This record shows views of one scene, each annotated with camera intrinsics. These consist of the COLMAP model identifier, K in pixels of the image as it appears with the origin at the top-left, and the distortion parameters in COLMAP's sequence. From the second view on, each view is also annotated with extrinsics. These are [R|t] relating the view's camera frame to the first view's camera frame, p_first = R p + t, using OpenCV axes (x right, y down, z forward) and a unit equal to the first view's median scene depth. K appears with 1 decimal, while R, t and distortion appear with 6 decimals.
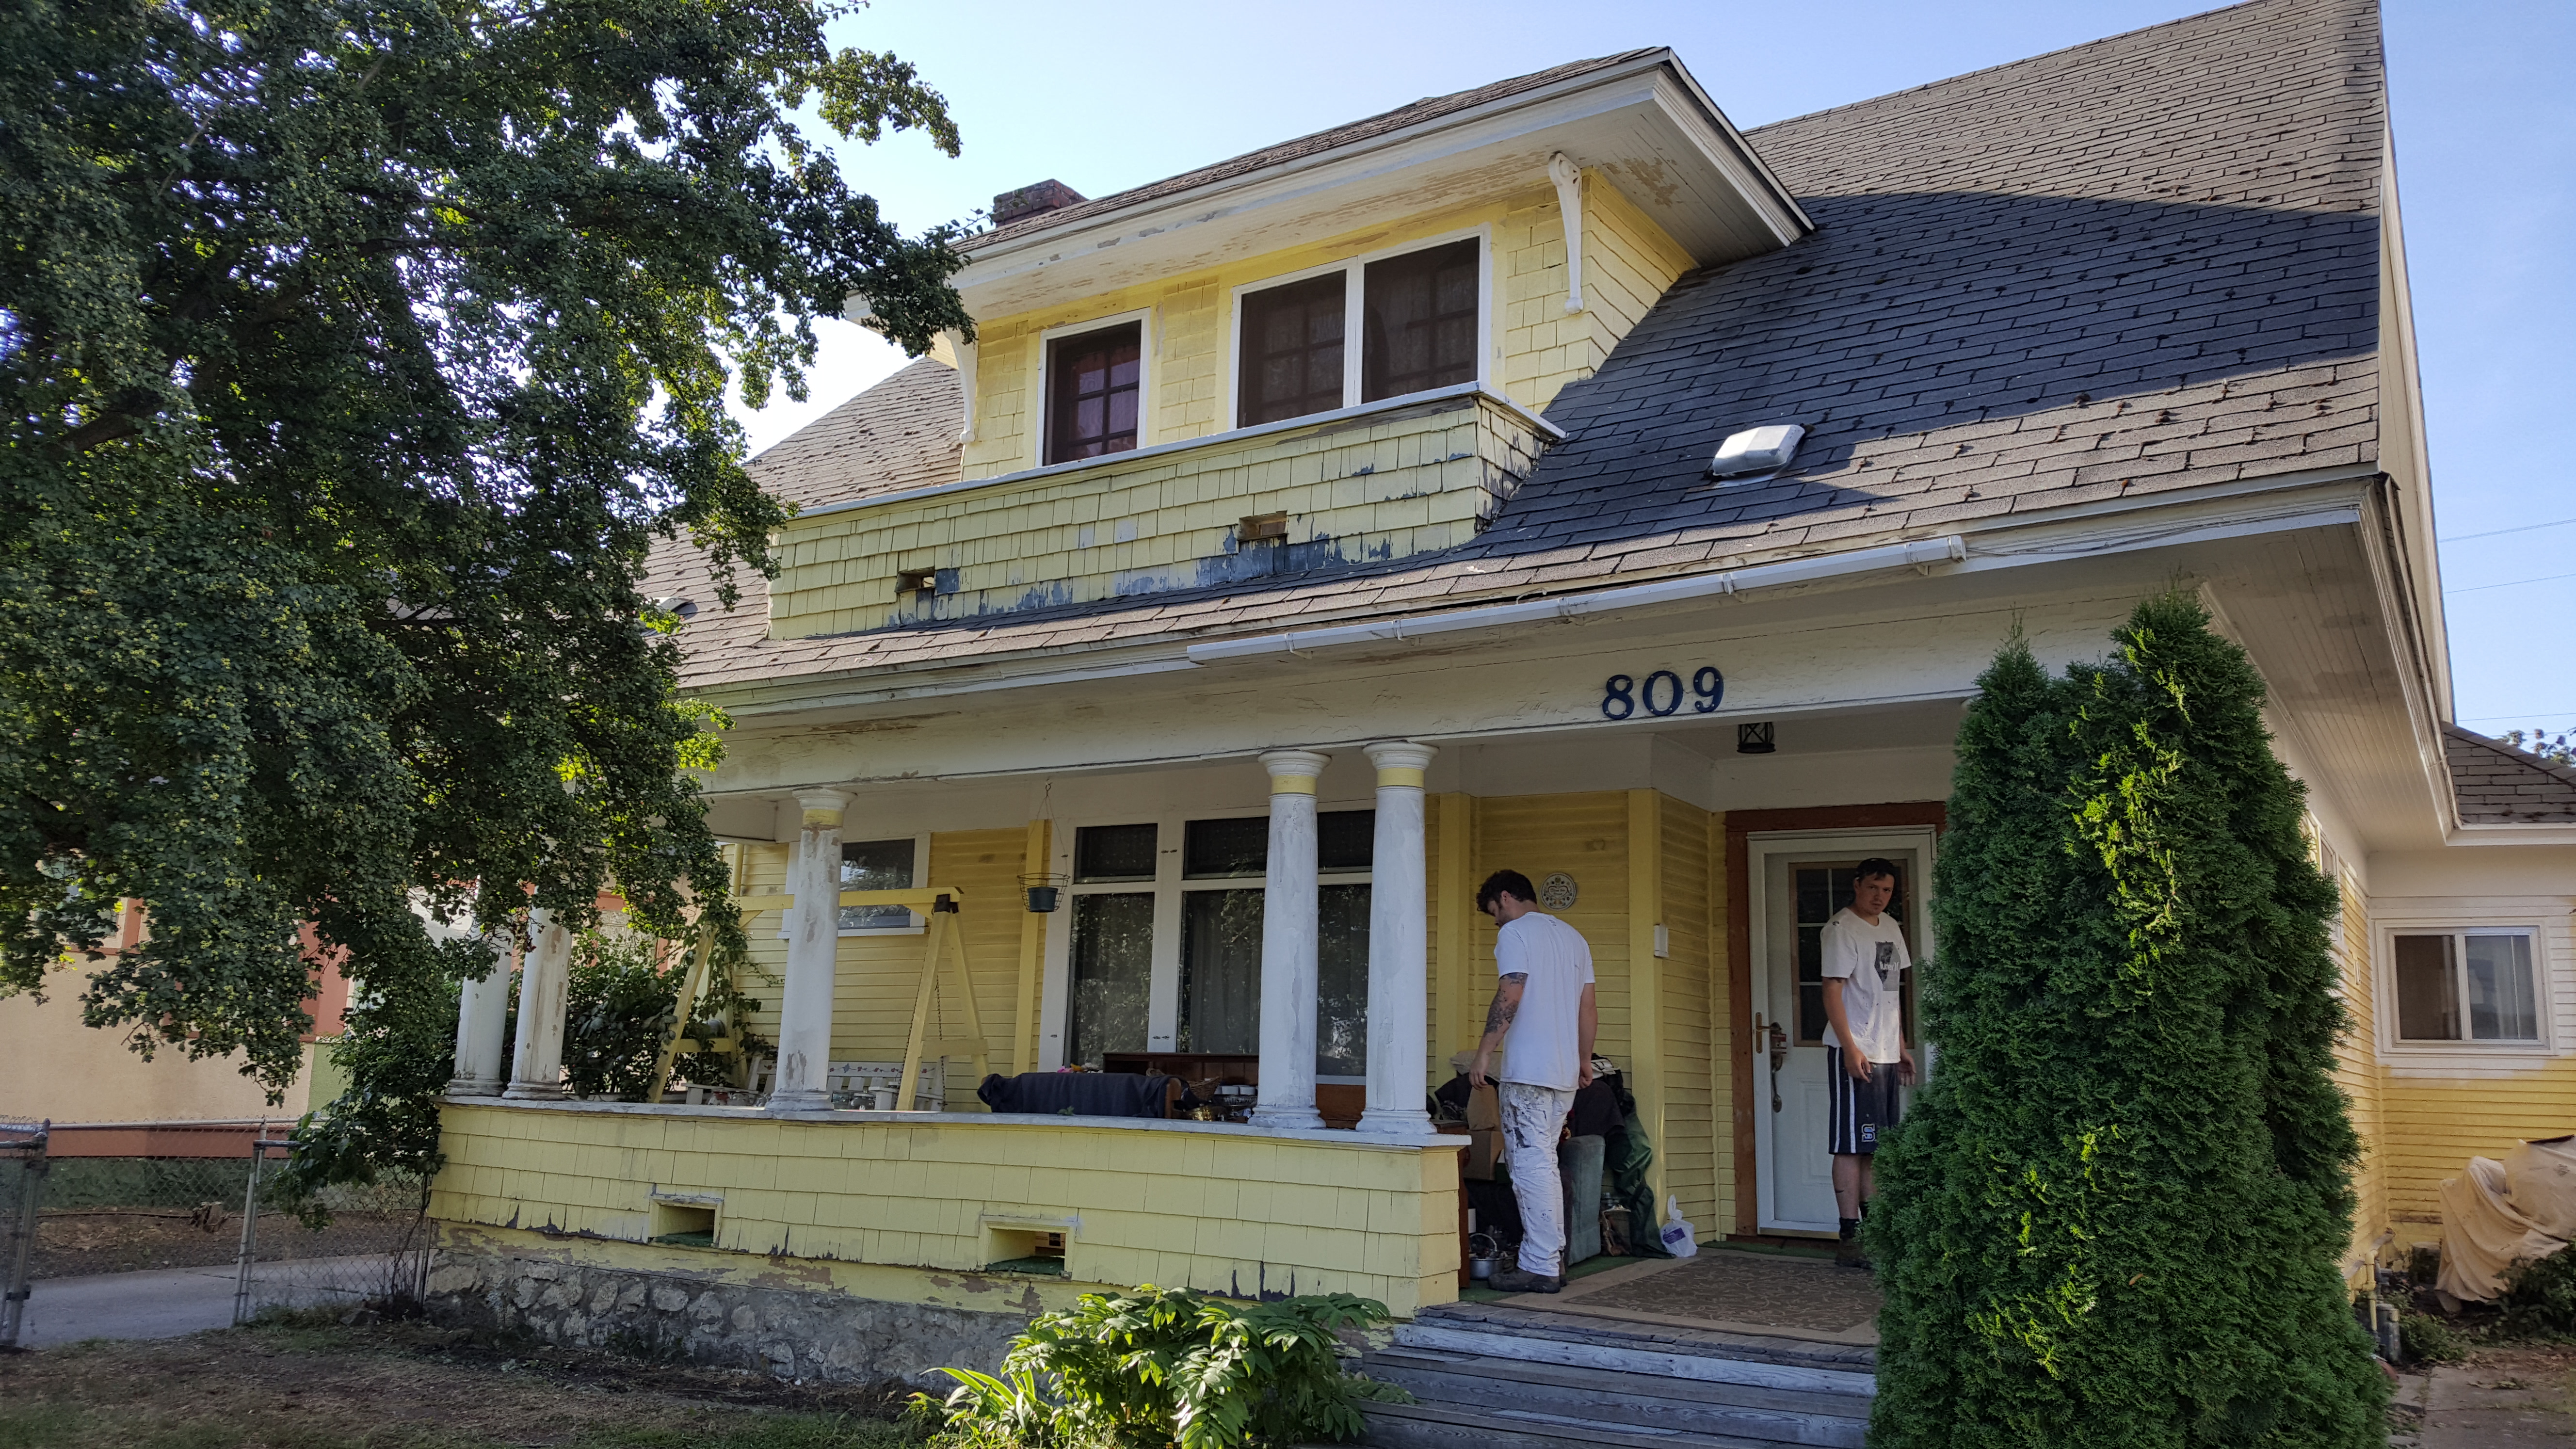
lens RADIAL K [[1920.7, 0, 1293.8], [0, 1920.7, 711.6], [0, 0, 1]] dist [0.156580, -0.294596]
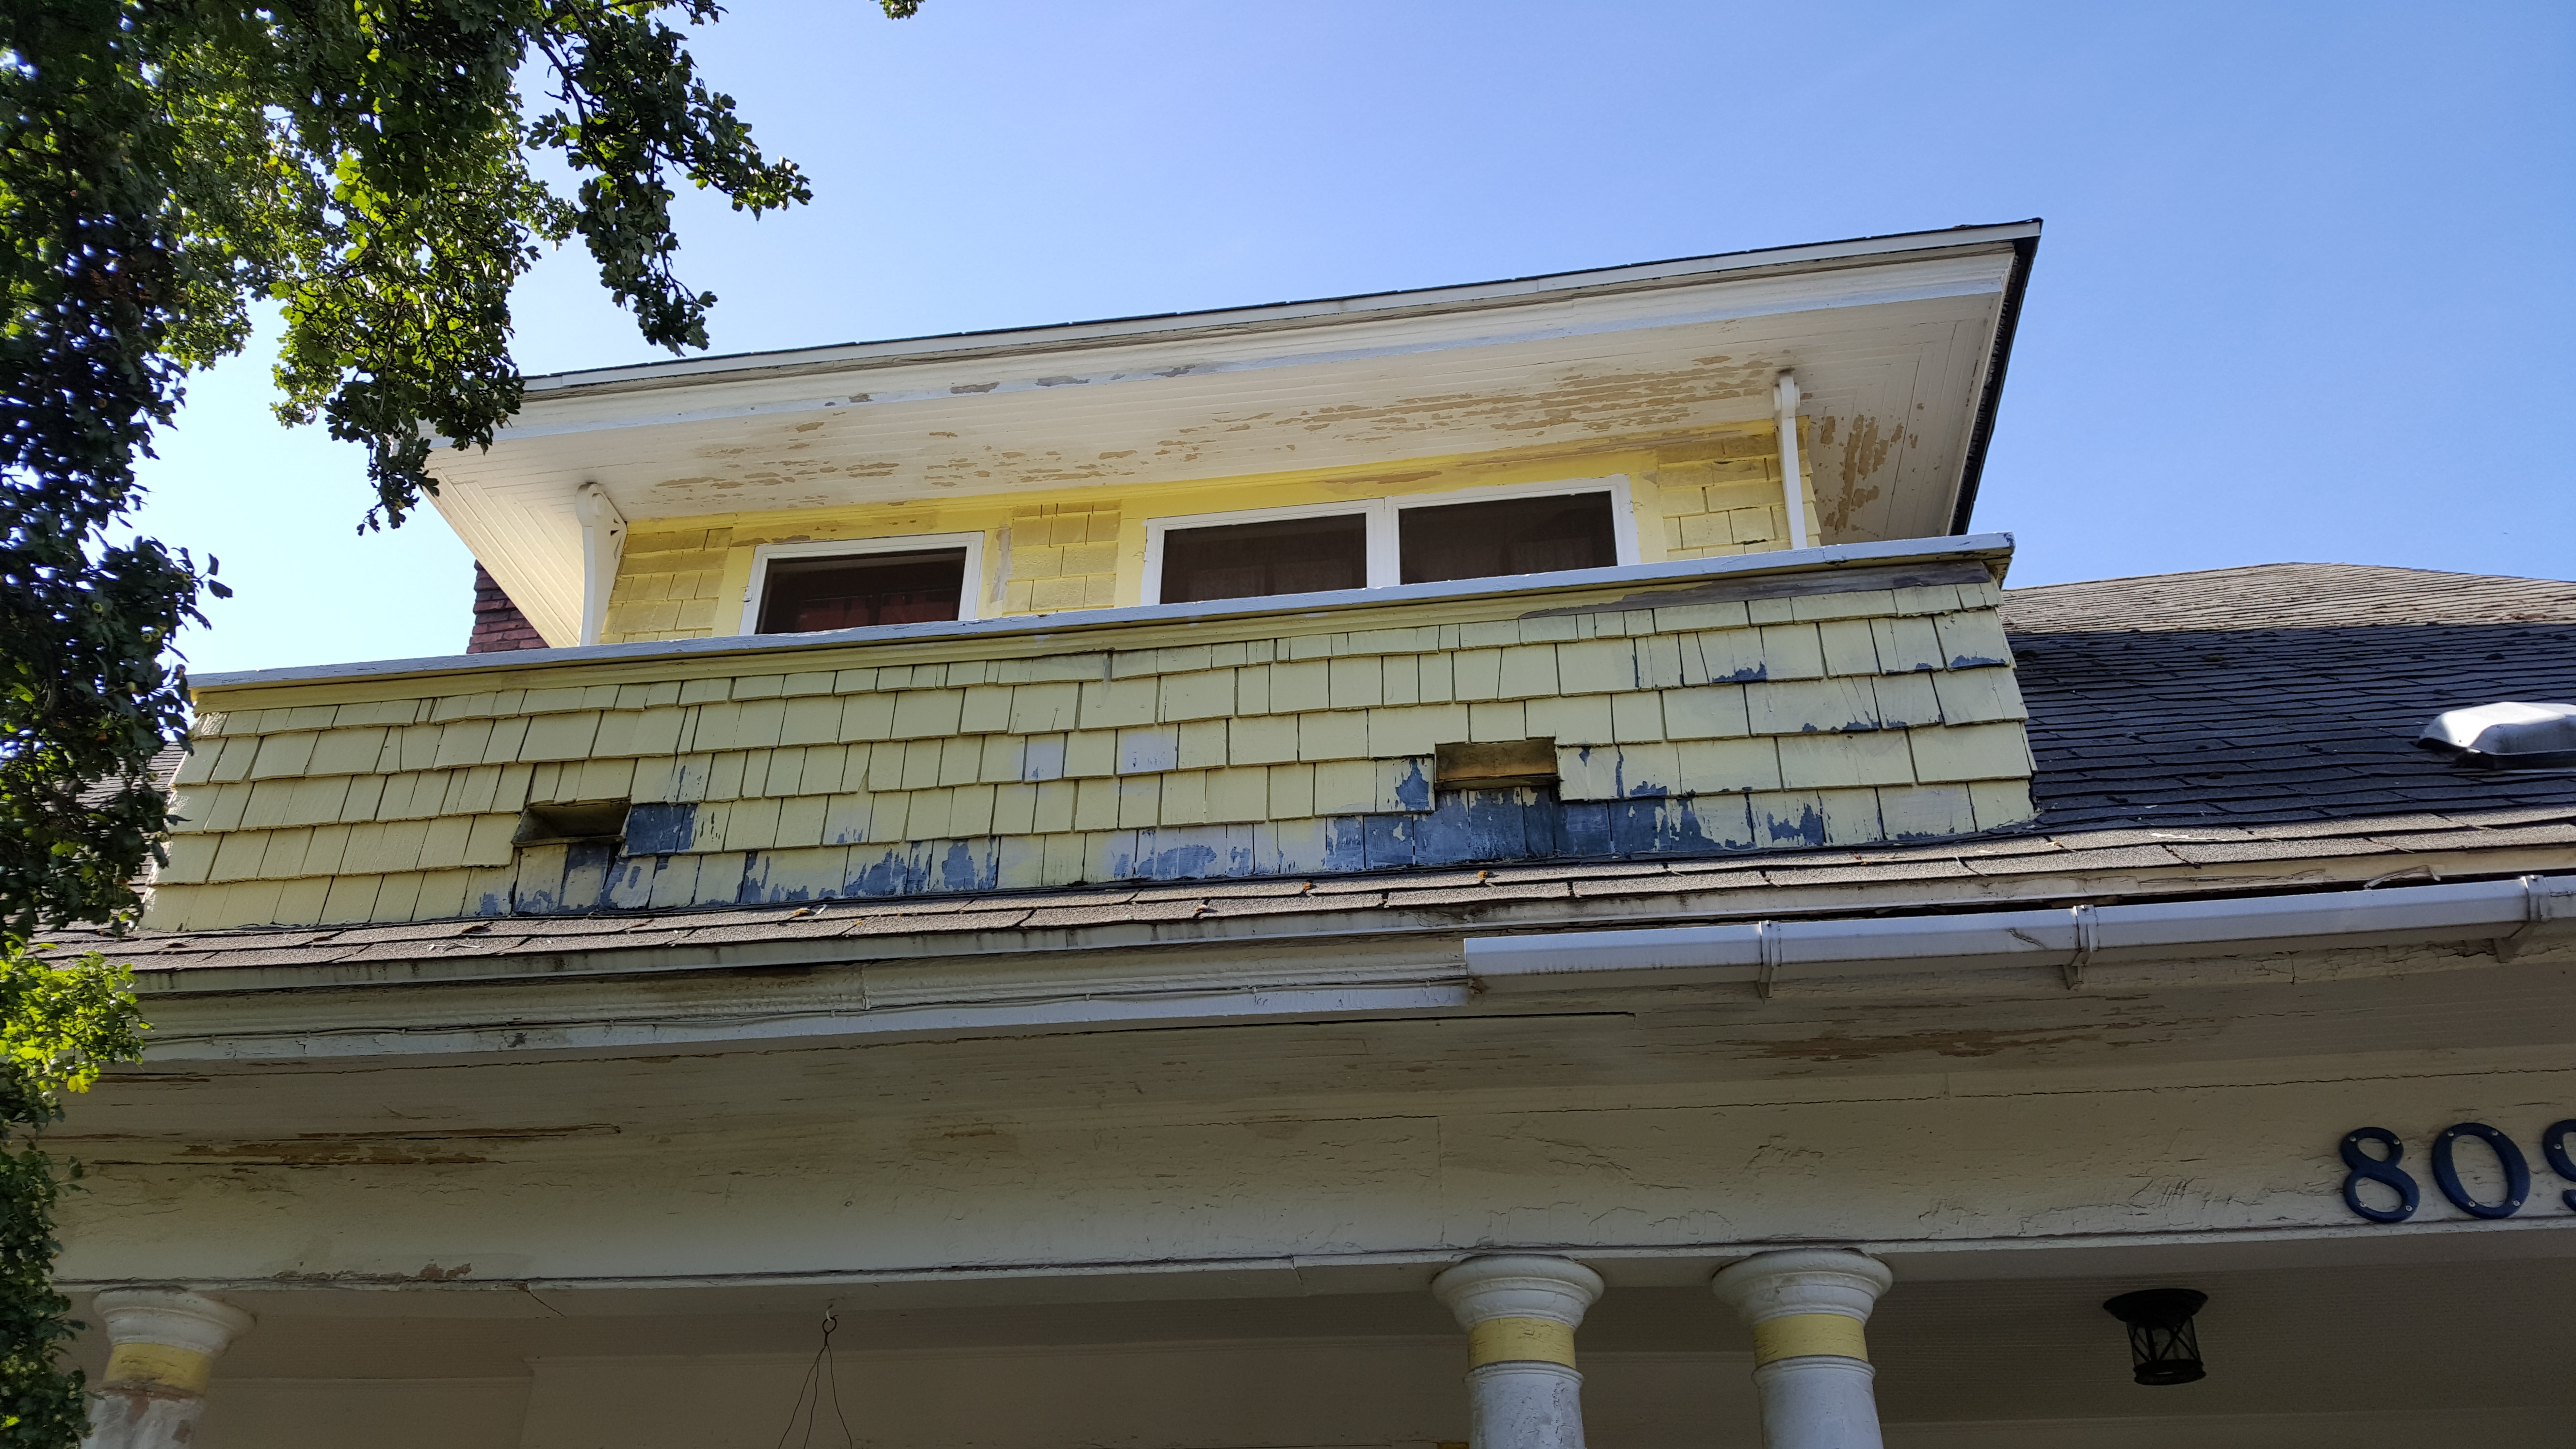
lens RADIAL K [[1921.2, 0, 1288.0], [0, 1921.2, 724.5], [0, 0, 1]] dist [0.222093, -0.546509]
pose [[0.918366, 0.207911, 0.336715, -0.222895], [-0.072945, 0.925223, -0.372345, 0.075468], [-0.388951, 0.317387, 0.864860, 0.593074]]
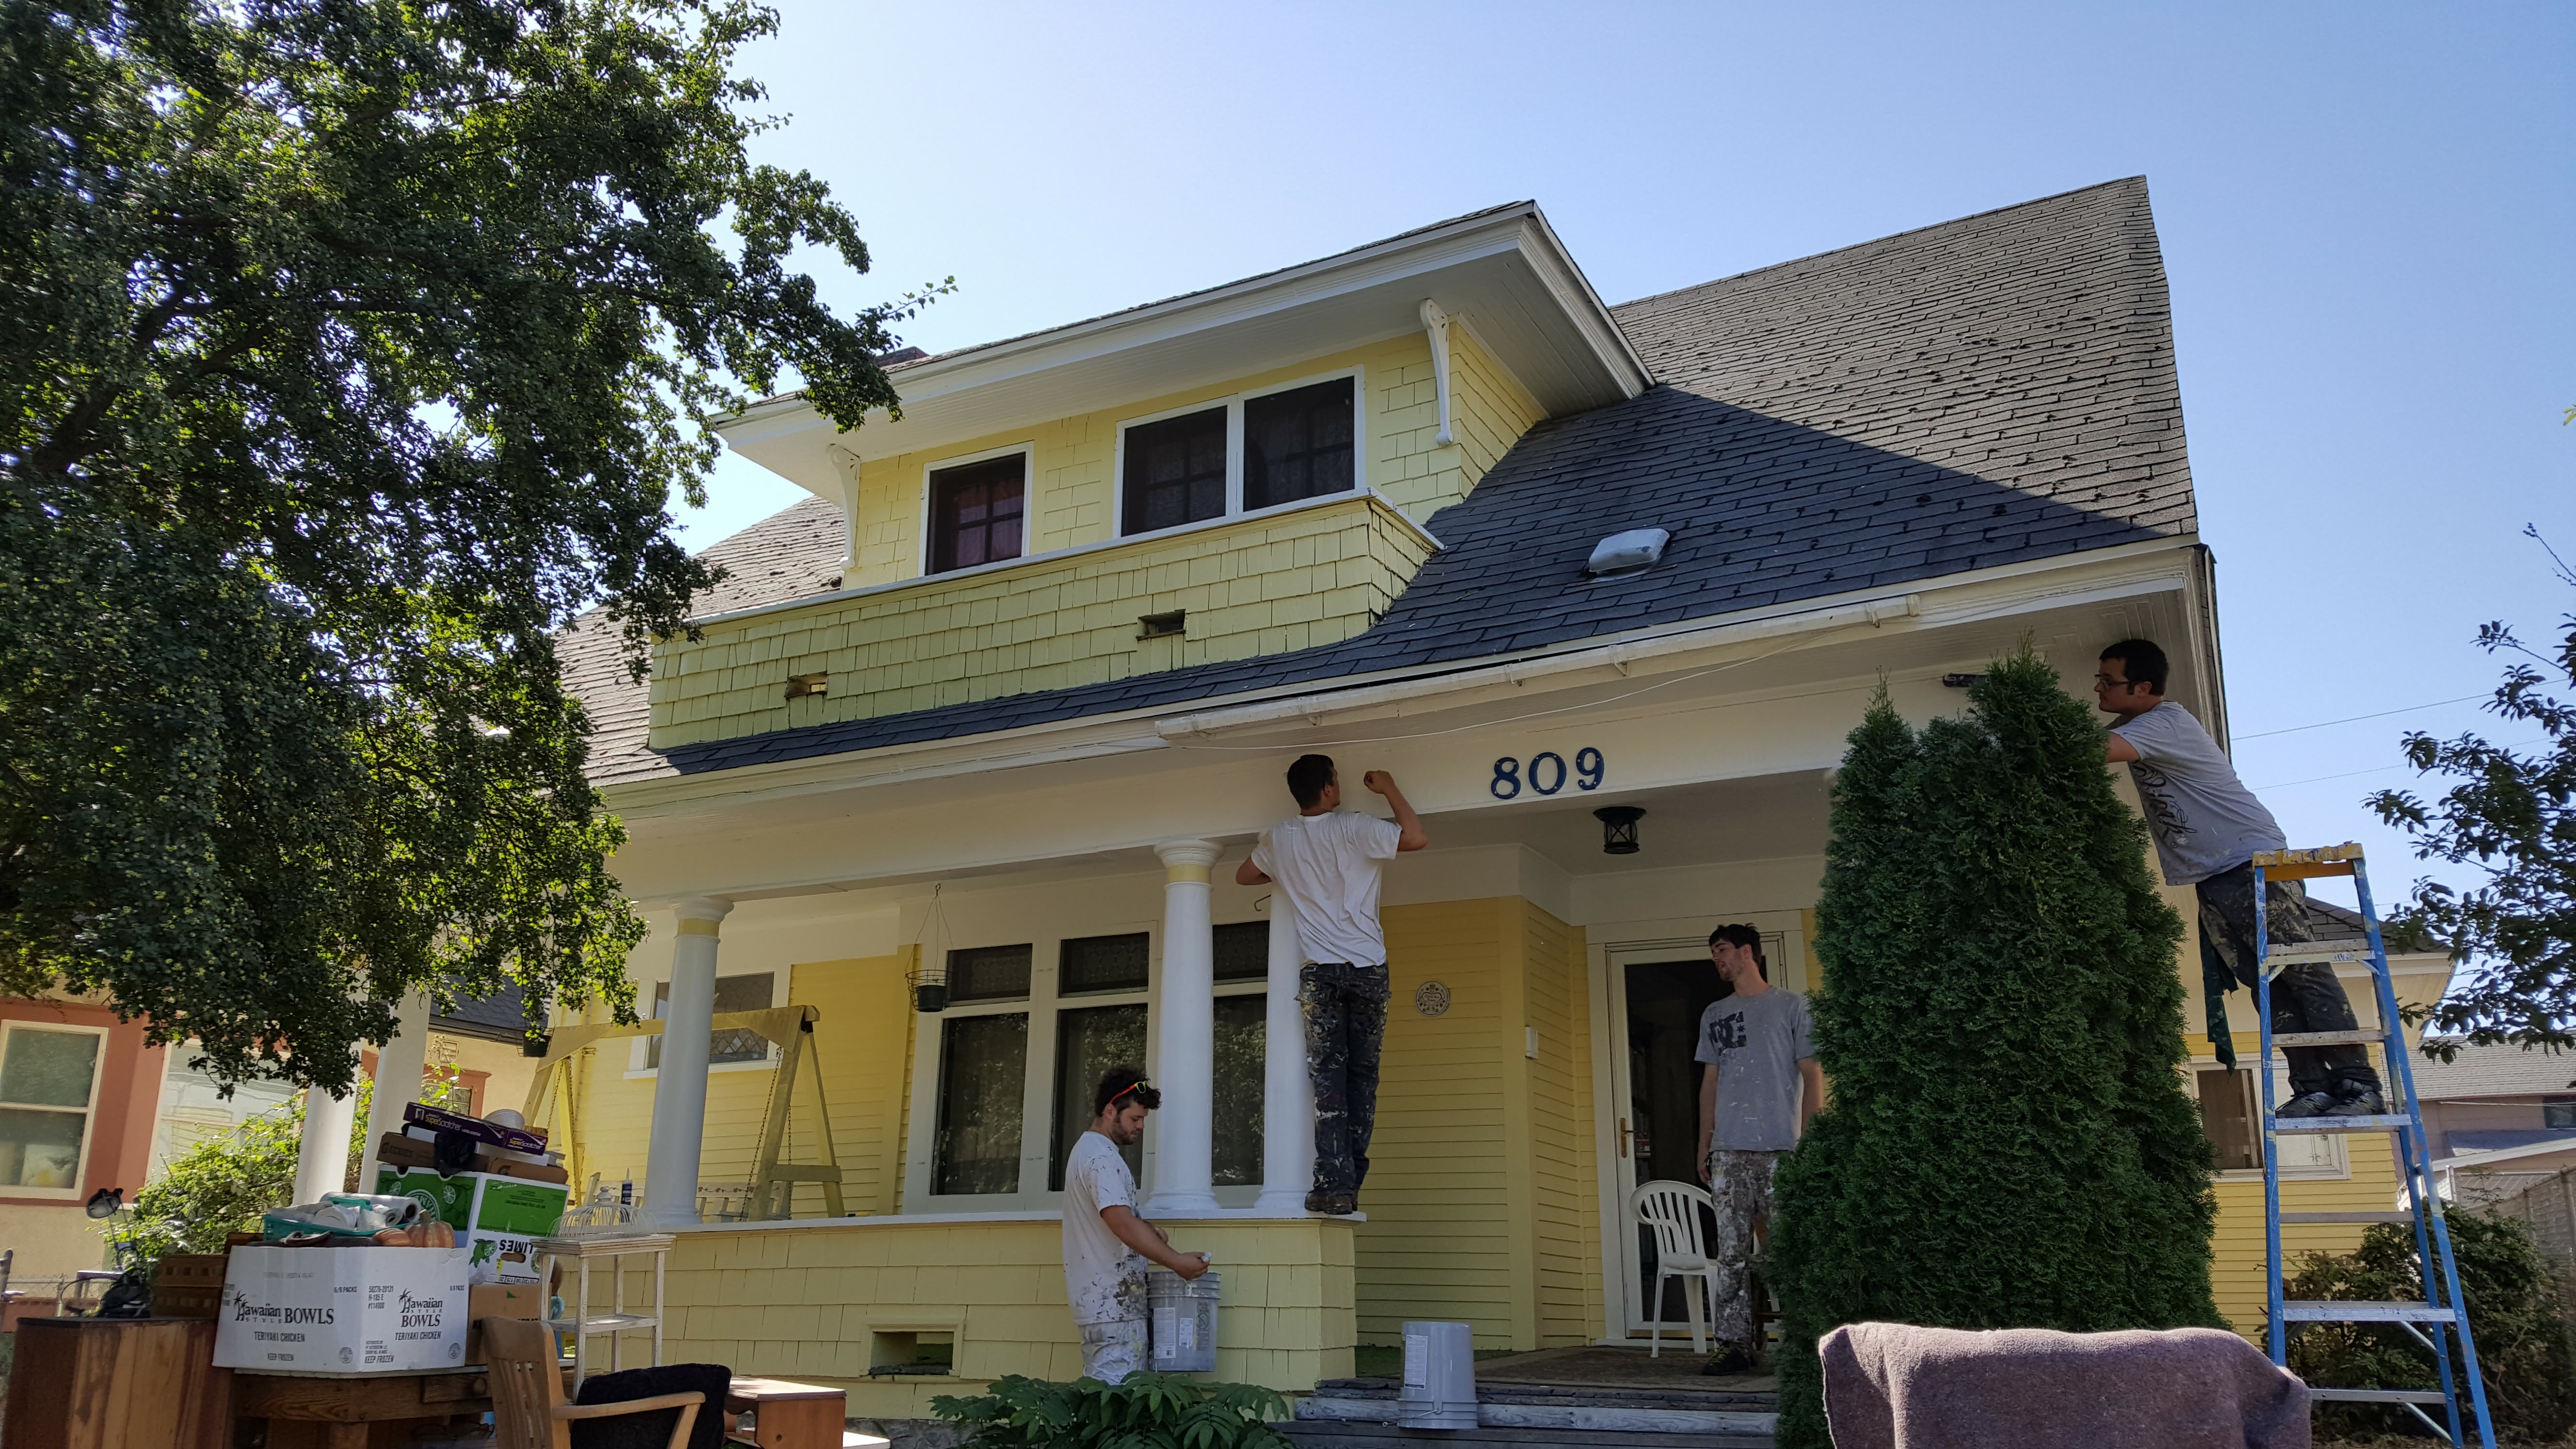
lens RADIAL K [[1905.7, 0, 1288.3], [0, 1905.7, 737.2], [0, 0, 1]] dist [0.223201, -0.510228]
pose [[0.995288, 0.009753, 0.096475, -0.046195], [-0.000116, 0.995047, -0.099401, 0.066373], [-0.096967, 0.098921, 0.990360, -0.025989]]
